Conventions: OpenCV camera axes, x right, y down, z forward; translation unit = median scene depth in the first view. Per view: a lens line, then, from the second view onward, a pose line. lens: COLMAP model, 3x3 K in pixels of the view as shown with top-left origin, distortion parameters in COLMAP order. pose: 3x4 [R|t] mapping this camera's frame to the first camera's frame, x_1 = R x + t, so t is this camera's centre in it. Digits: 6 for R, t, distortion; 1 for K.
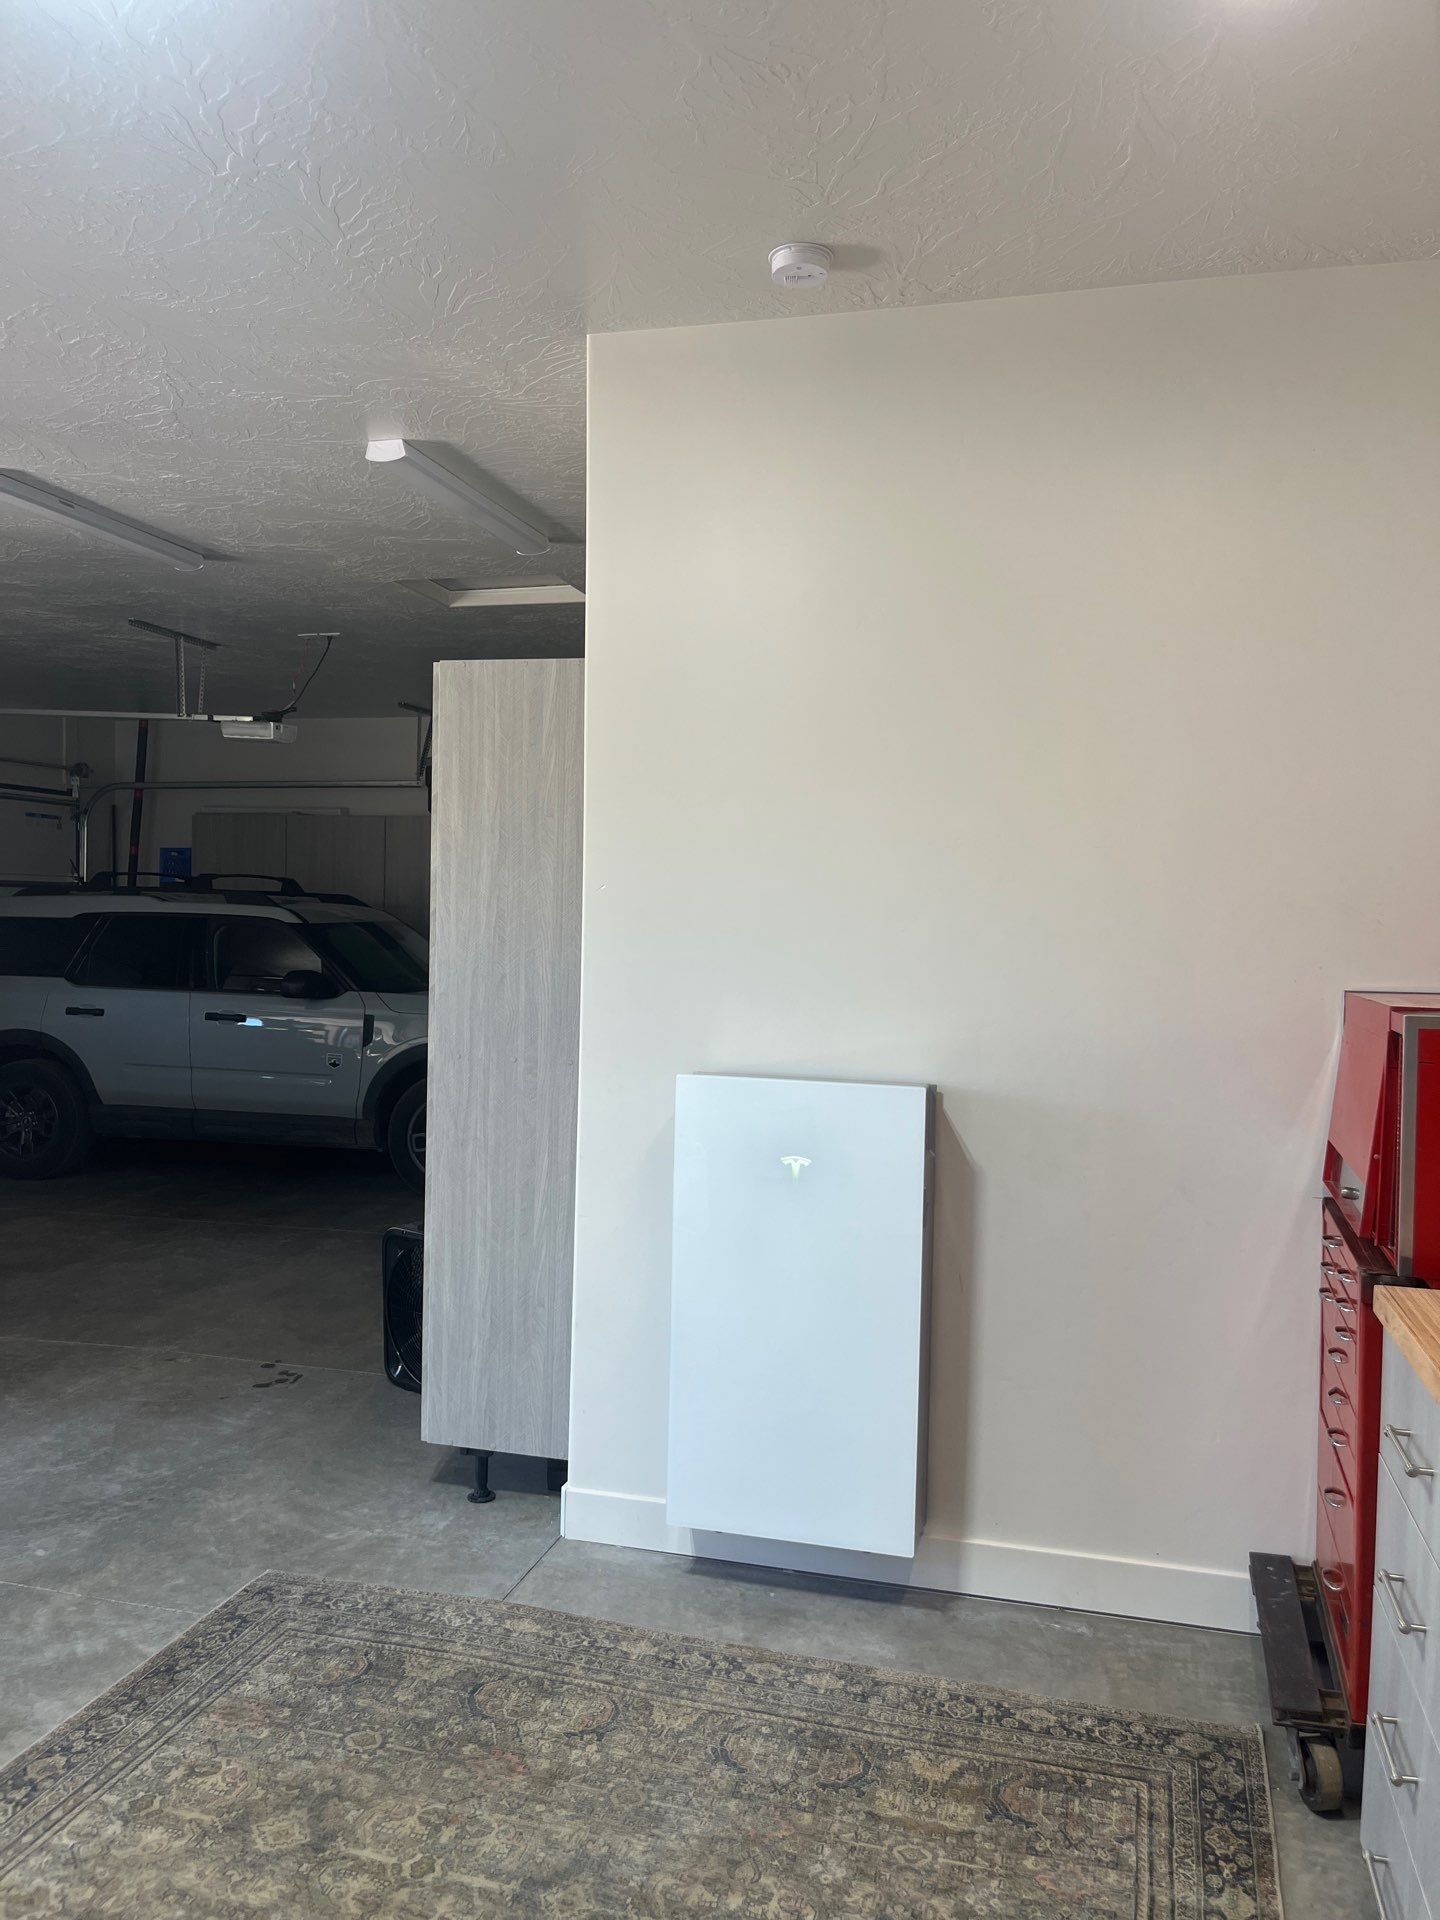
lens RADIAL K [[1462.6, 0, 720.0], [0, 1462.6, 960.0], [0, 0, 1]] dist [0.080225, -0.110775]
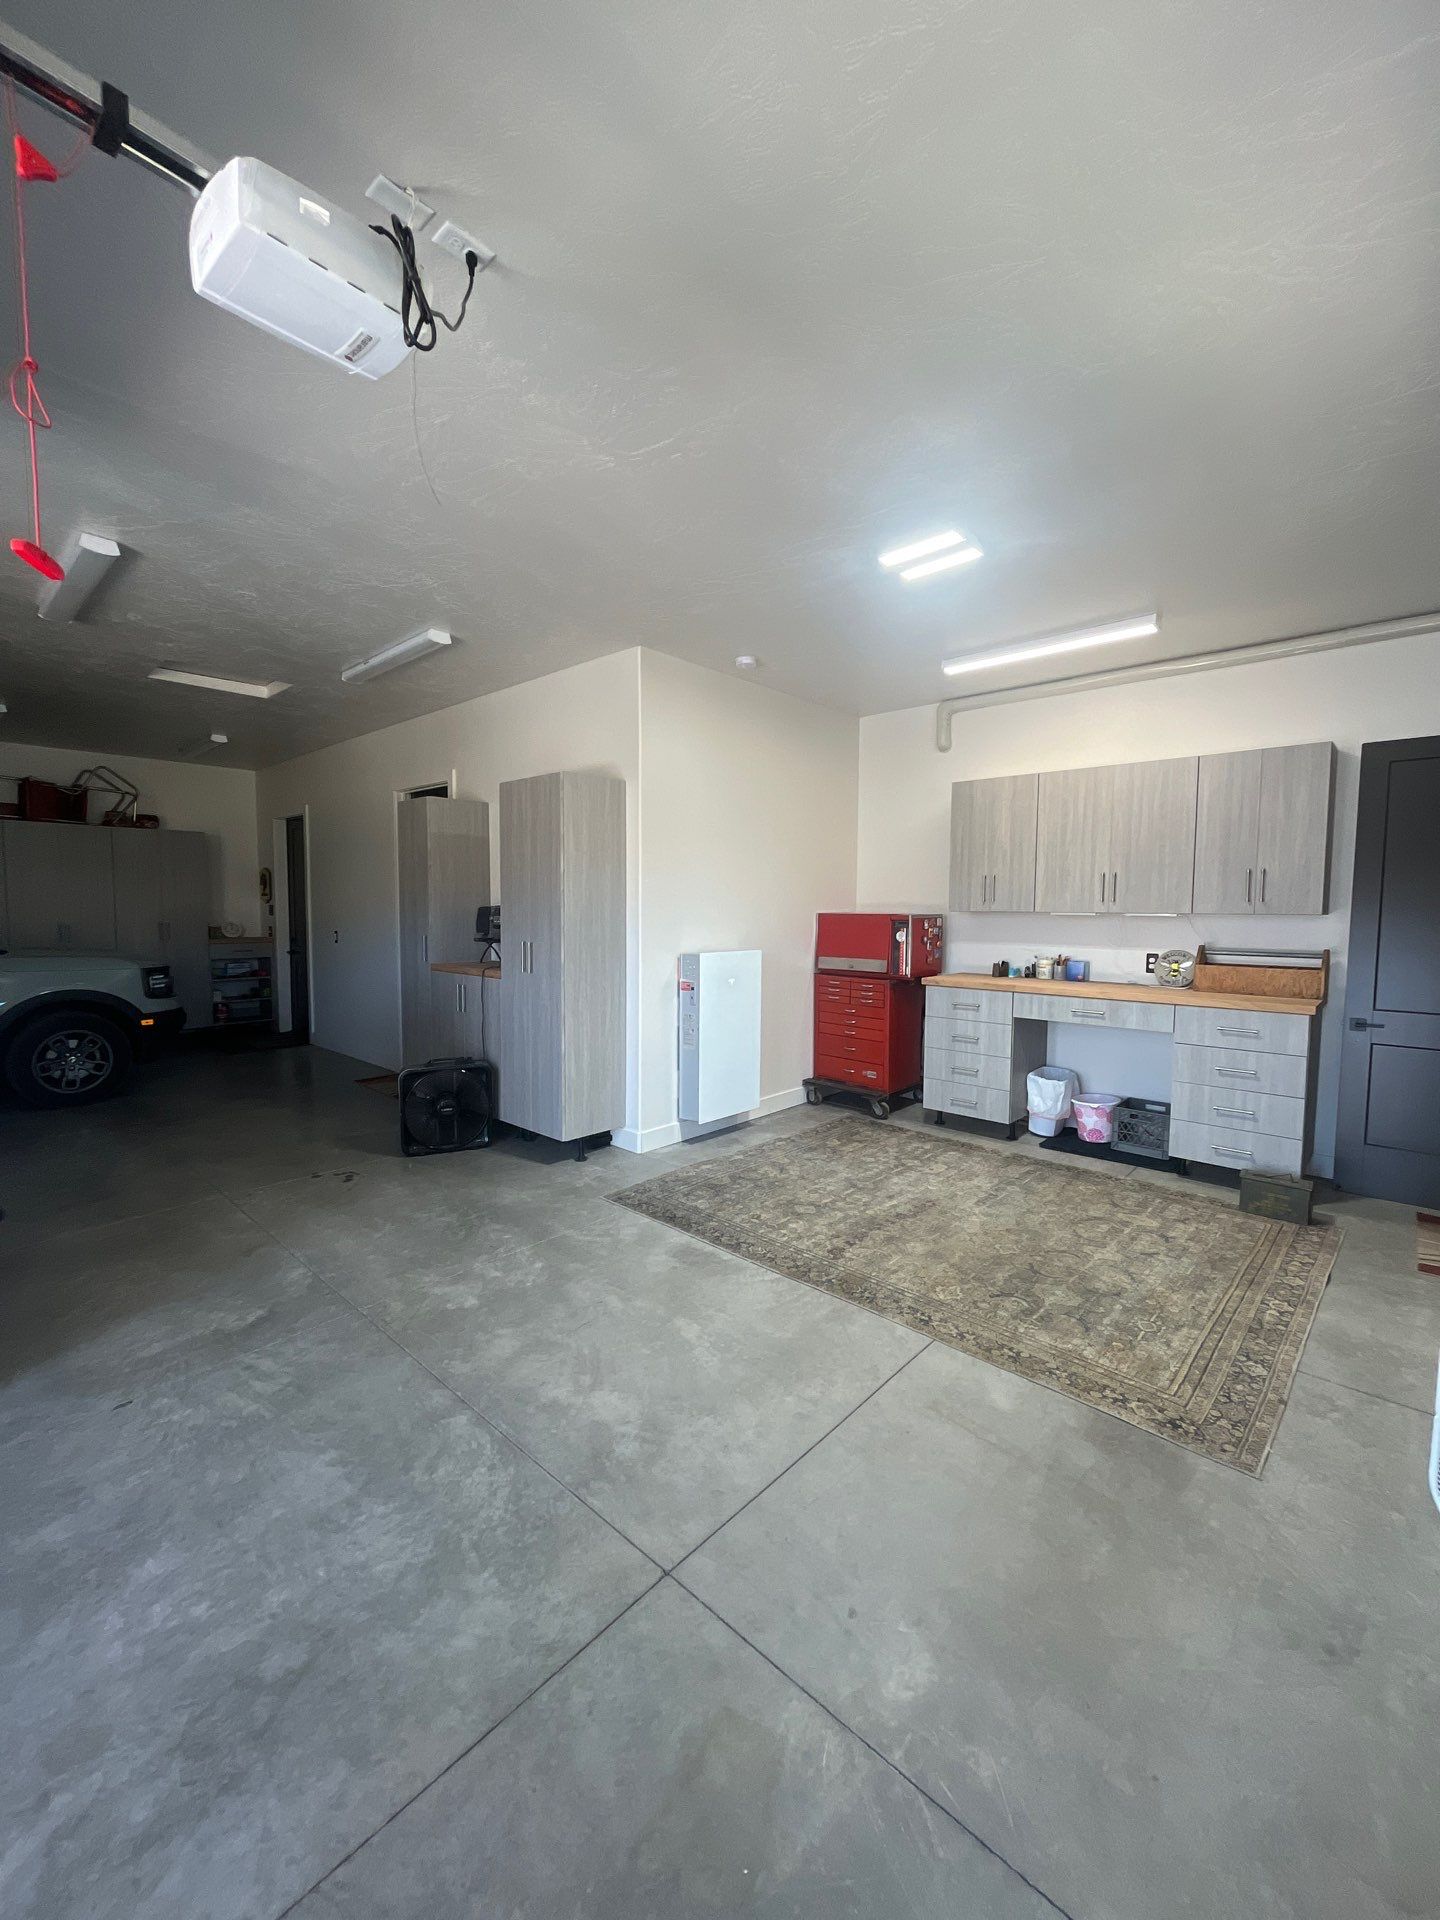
lens RADIAL K [[775.3, 0, 720.0], [0, 775.3, 960.0], [0, 0, 1]] dist [-0.001370, -0.000252]
pose [[0.464353, -0.078297, 0.882183, -1.387094], [0.034506, 0.996928, 0.070318, -0.006362], [-0.884978, -0.002212, 0.465628, 0.371088]]
